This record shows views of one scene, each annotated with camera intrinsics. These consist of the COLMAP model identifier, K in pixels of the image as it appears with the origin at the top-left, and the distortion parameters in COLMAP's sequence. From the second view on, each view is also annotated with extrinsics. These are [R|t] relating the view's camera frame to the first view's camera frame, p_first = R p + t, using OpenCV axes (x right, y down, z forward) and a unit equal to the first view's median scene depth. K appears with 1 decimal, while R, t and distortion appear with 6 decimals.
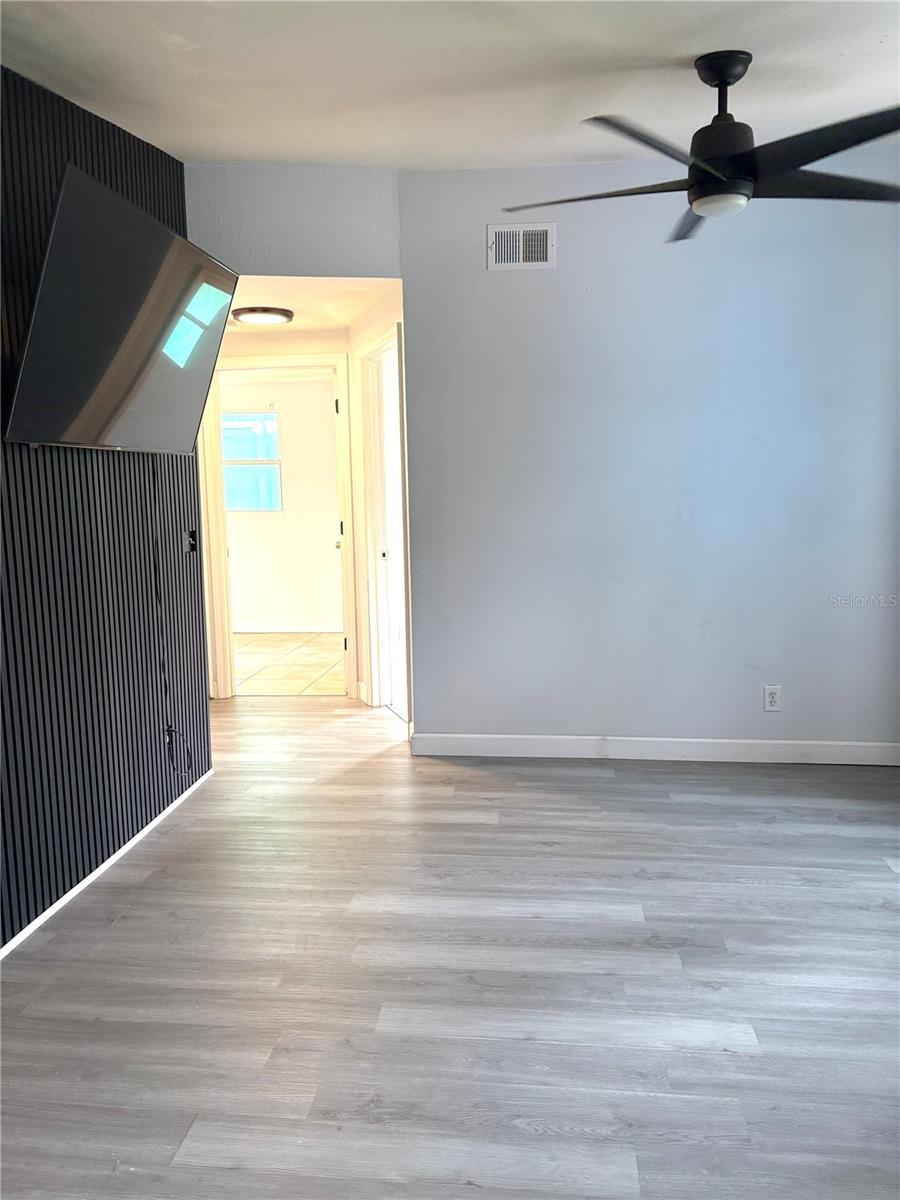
lens RADIAL K [[909.9, 0, 448.9], [0, 909.9, 610.3], [0, 0, 1]] dist [0.056153, -0.060779]
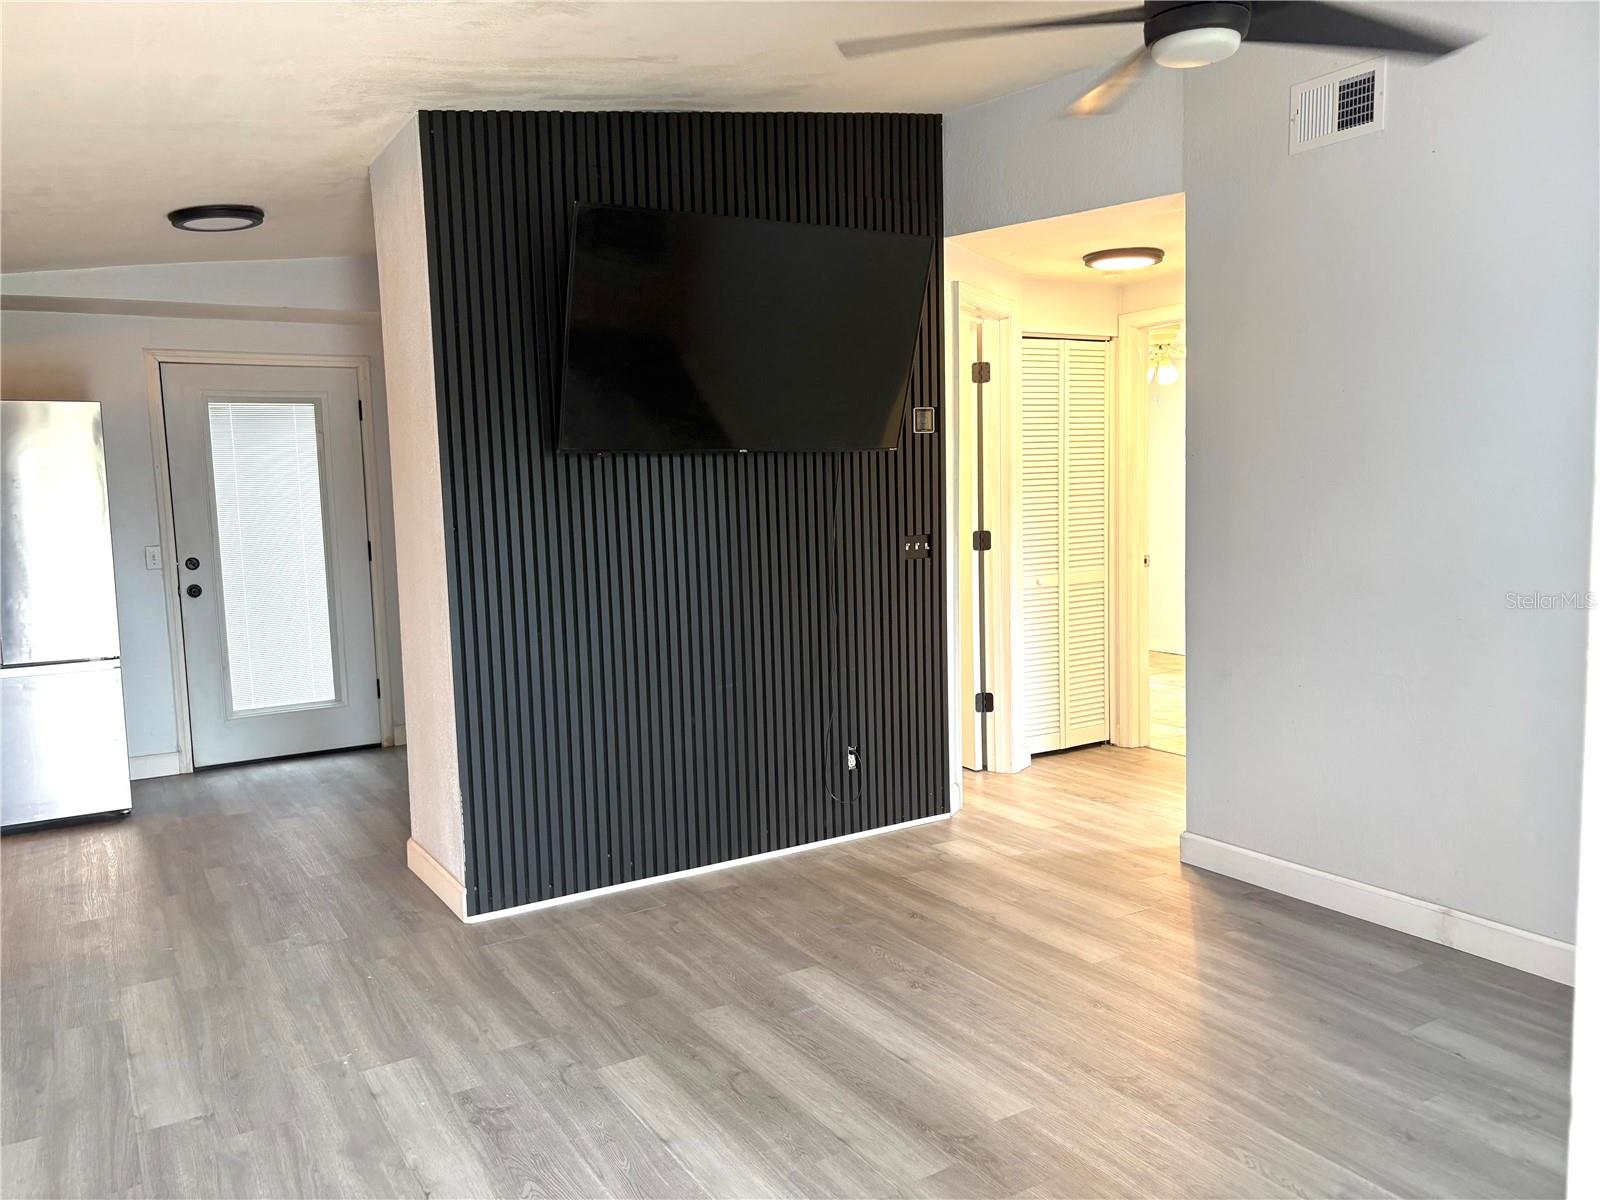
lens RADIAL K [[1213.2, 0, 801.3], [0, 1213.2, 601.6], [0, 0, 1]] dist [0.056153, -0.060779]
pose [[0.609472, 0.074875, -0.789264, 0.631763], [-0.090057, 0.995625, 0.024910, -0.046009], [0.787676, 0.055896, 0.613549, 0.227509]]
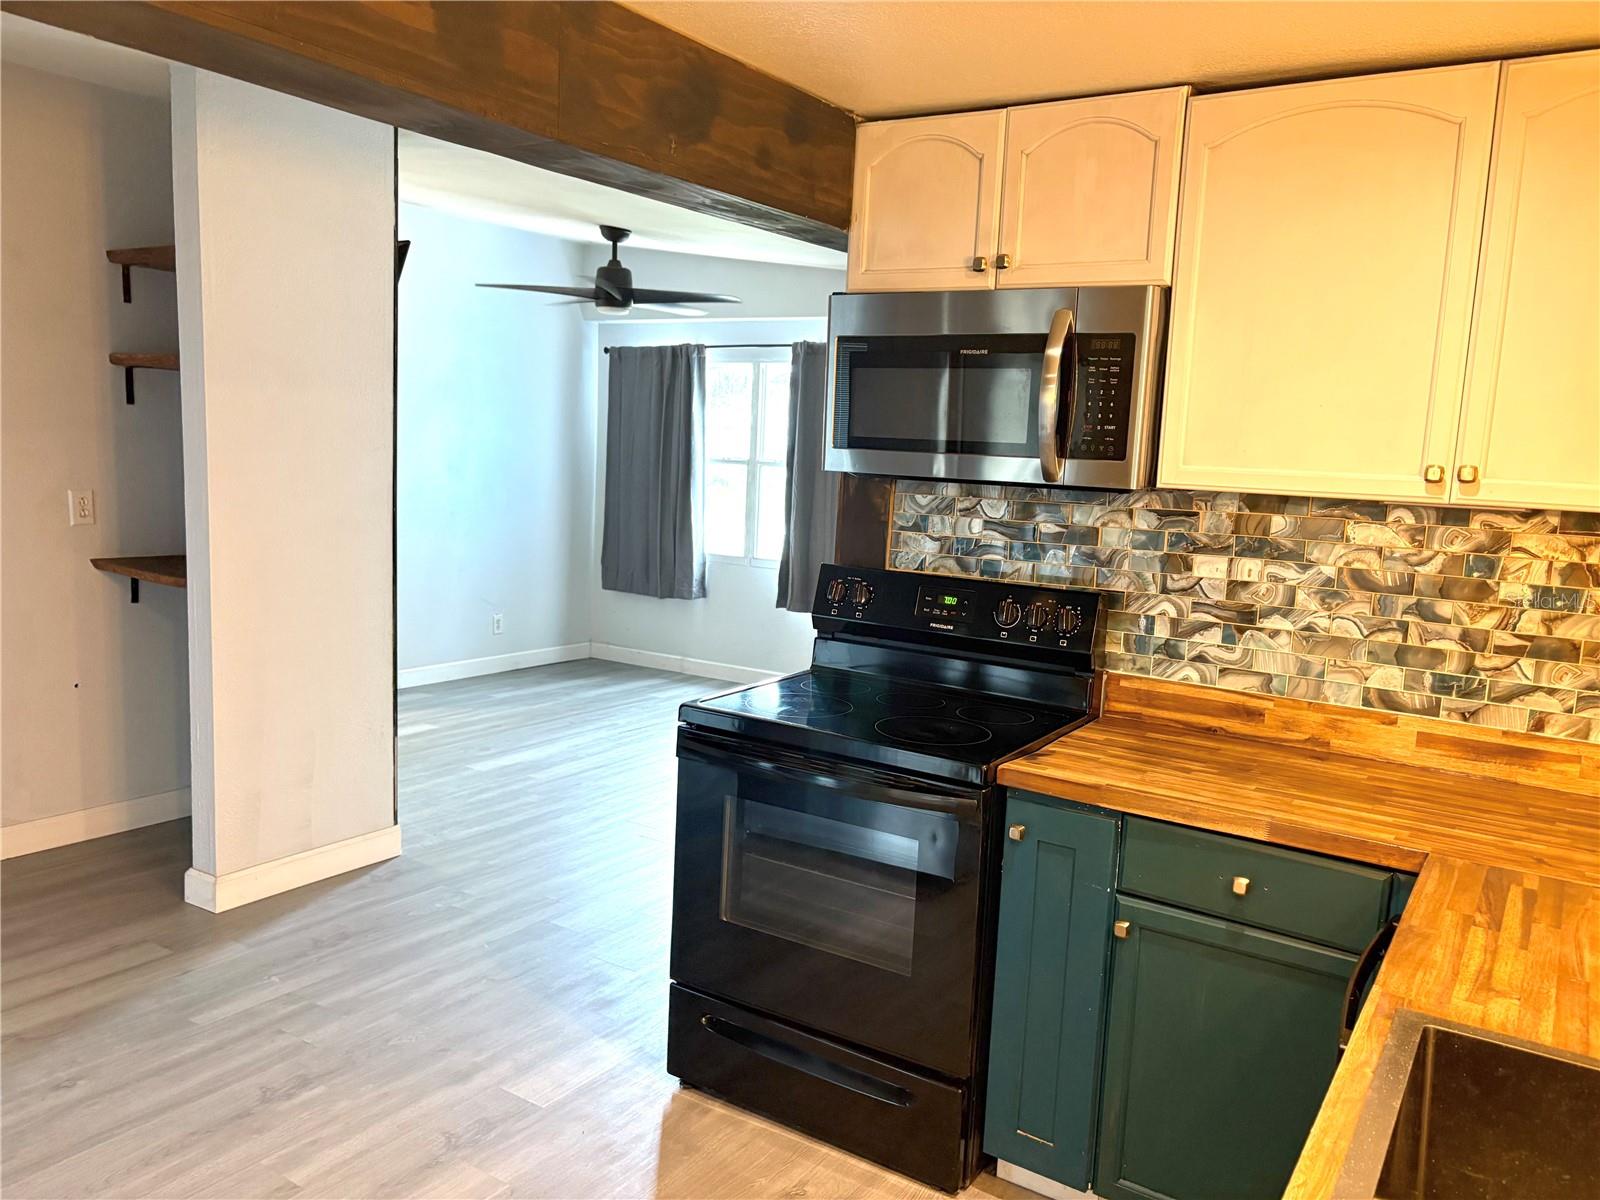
lens RADIAL K [[1213.2, 0, 790.4], [0, 1213.2, 609.3], [0, 0, 1]] dist [0.056153, -0.060779]
pose [[0.443674, -0.080099, 0.892602, -1.252030], [0.069222, 0.996085, 0.054978, 0.005707], [-0.893511, 0.037395, 0.447482, -0.224309]]
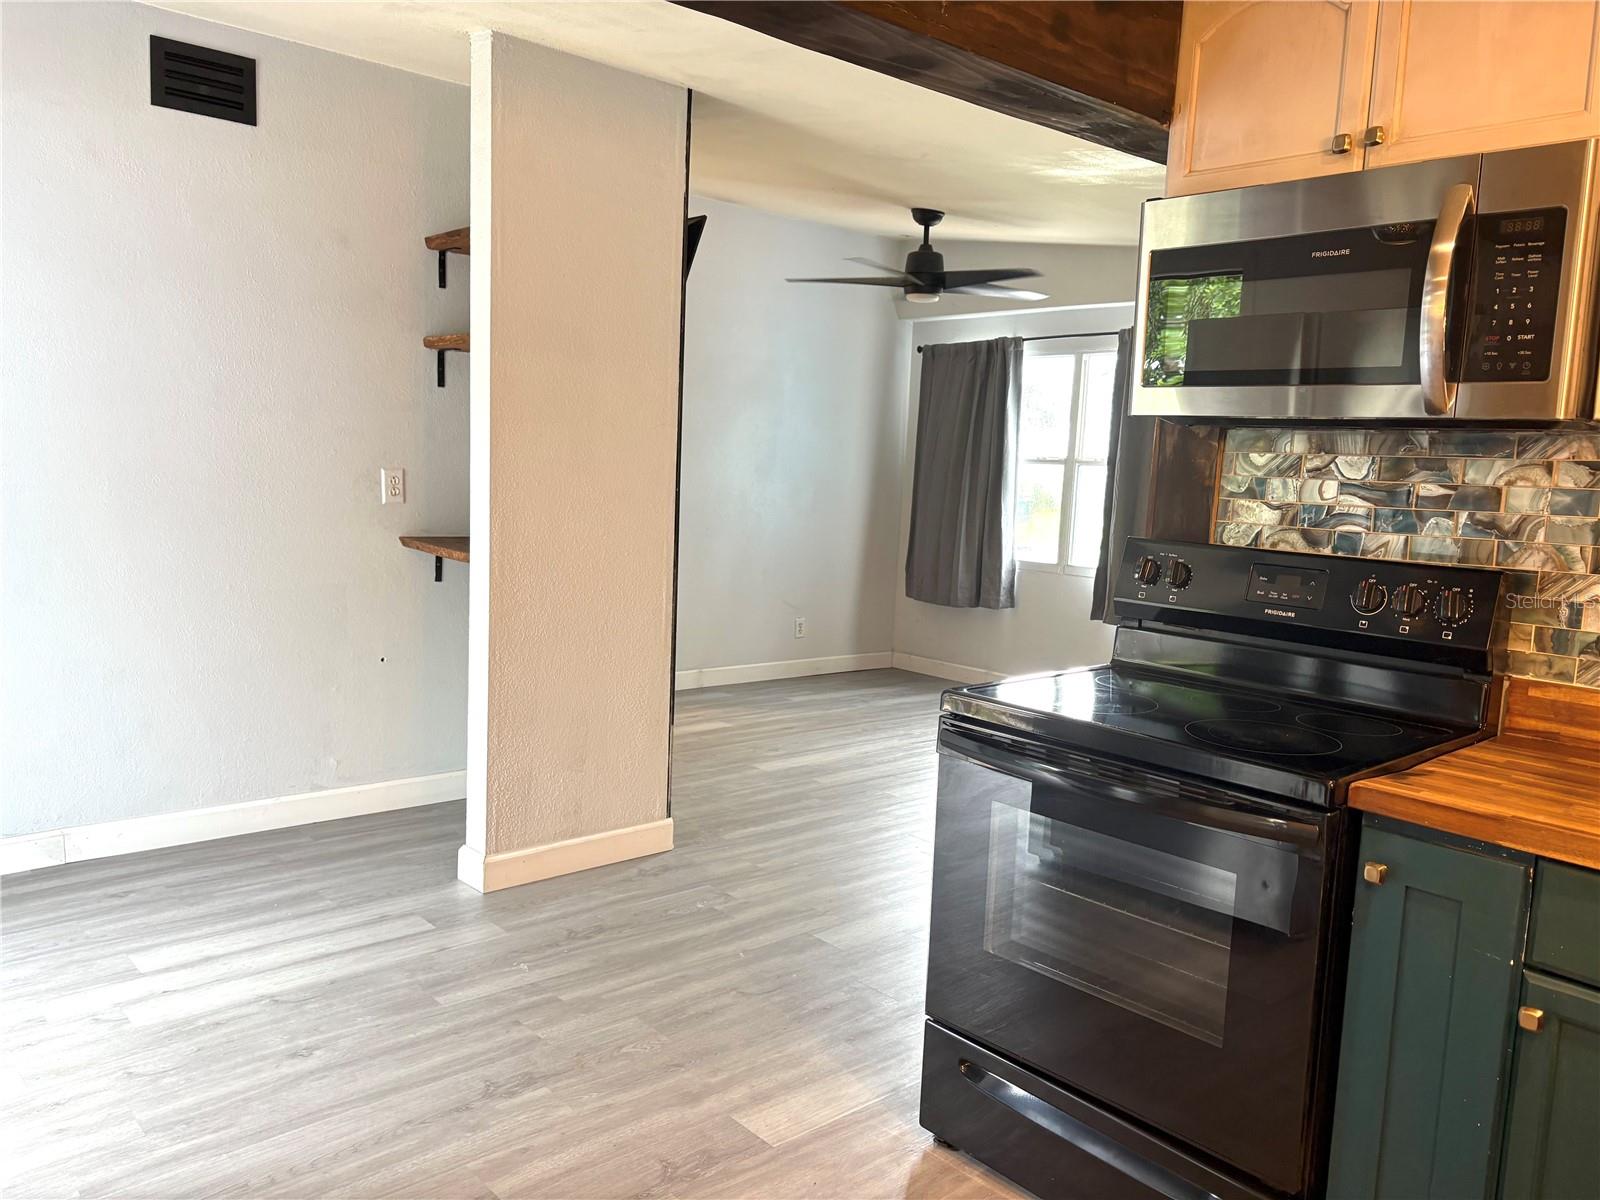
lens RADIAL K [[1213.2, 0, 804.2], [0, 1213.2, 603.4], [0, 0, 1]] dist [0.056153, -0.060779]
pose [[0.656742, -0.040686, 0.753017, -1.140575], [0.046167, 0.998840, 0.013704, 0.044078], [-0.752701, 0.025765, 0.657858, -0.189688]]
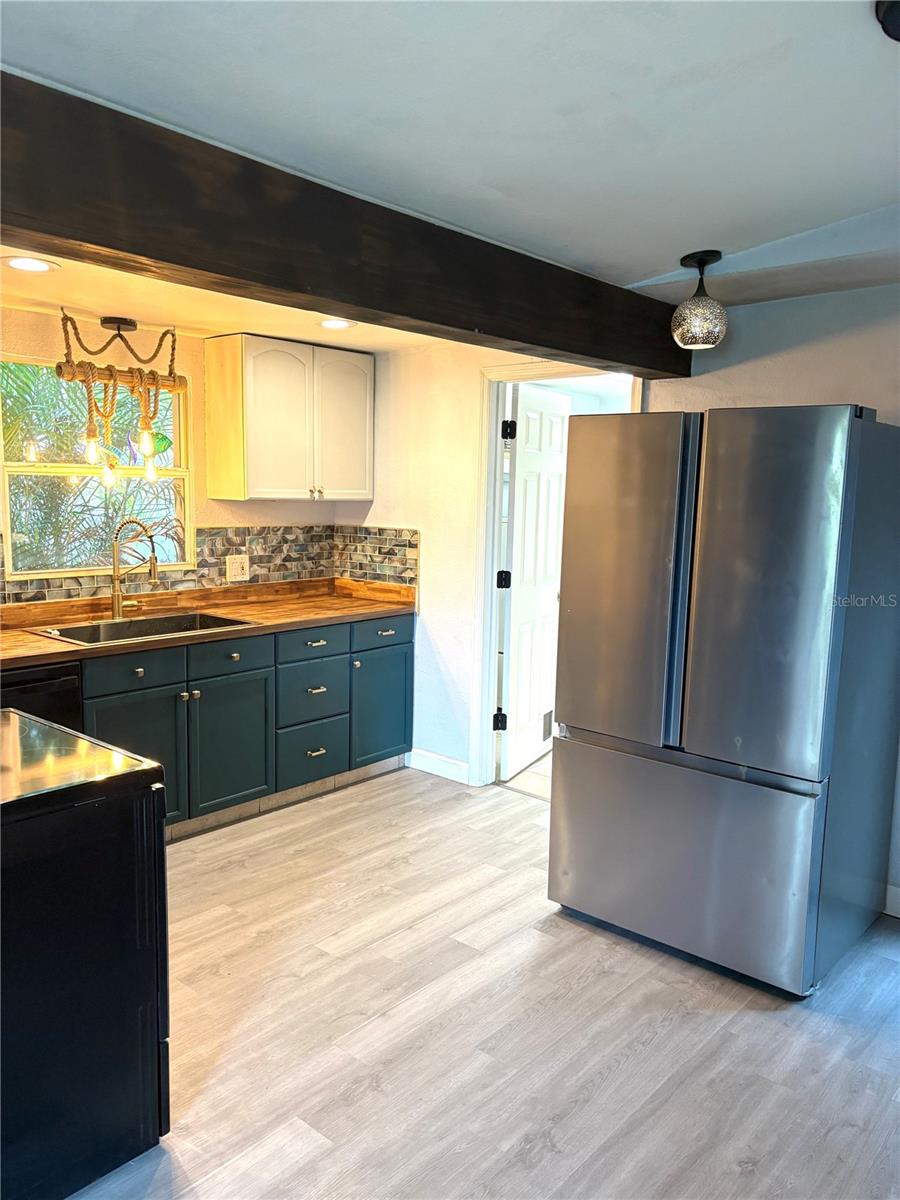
lens RADIAL K [[909.9, 0, 449.2], [0, 909.9, 607.0], [0, 0, 1]] dist [0.056153, -0.060779]
pose [[-0.566125, 0.120589, -0.815451, -0.249600], [-0.119751, 0.966717, 0.226095, -0.140725], [0.815575, 0.225649, -0.532842, 0.610971]]
